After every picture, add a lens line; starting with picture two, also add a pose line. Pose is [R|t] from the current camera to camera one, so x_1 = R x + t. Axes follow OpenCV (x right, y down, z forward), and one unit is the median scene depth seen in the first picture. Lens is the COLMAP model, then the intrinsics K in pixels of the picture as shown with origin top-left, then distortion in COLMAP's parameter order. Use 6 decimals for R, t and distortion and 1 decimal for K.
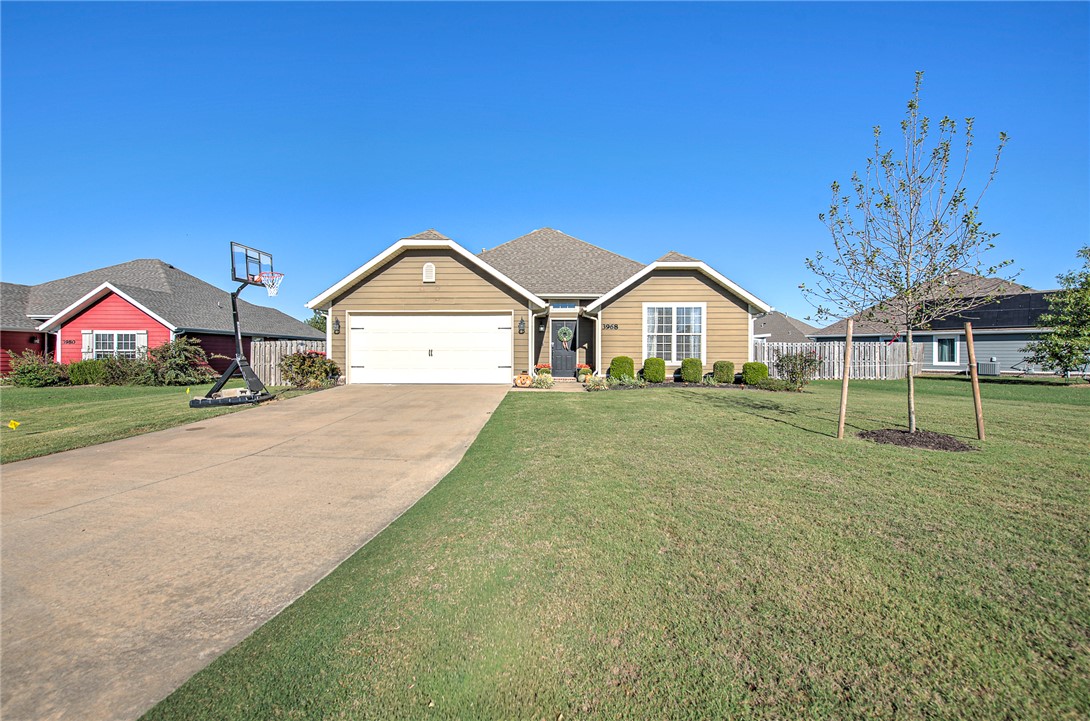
lens RADIAL K [[438.1, 0, 542.1], [0, 438.1, 358.2], [0, 0, 1]] dist [0.002160, 0.000027]
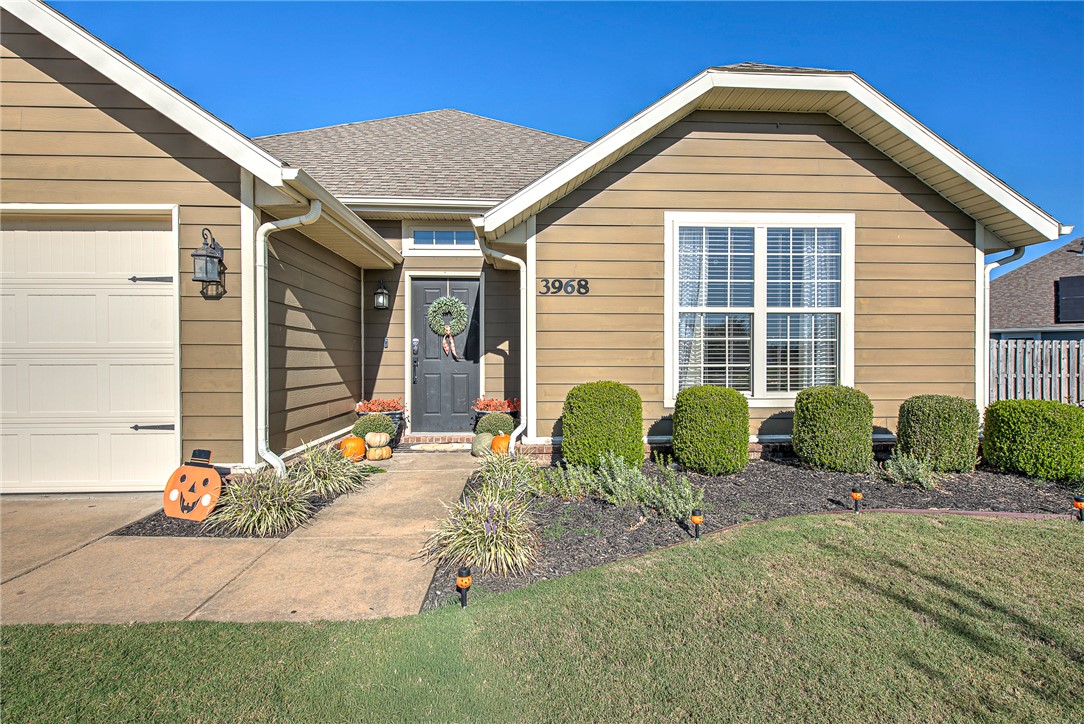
lens RADIAL K [[530.1, 0, 542.7], [0, 530.1, 361.7], [0, 0, 1]] dist [-0.006868, -0.000370]
pose [[0.997359, -0.003930, 0.072519, 0.111748], [0.004237, 0.999983, -0.004077, -0.015685], [-0.072502, 0.004373, 0.997359, 0.618684]]
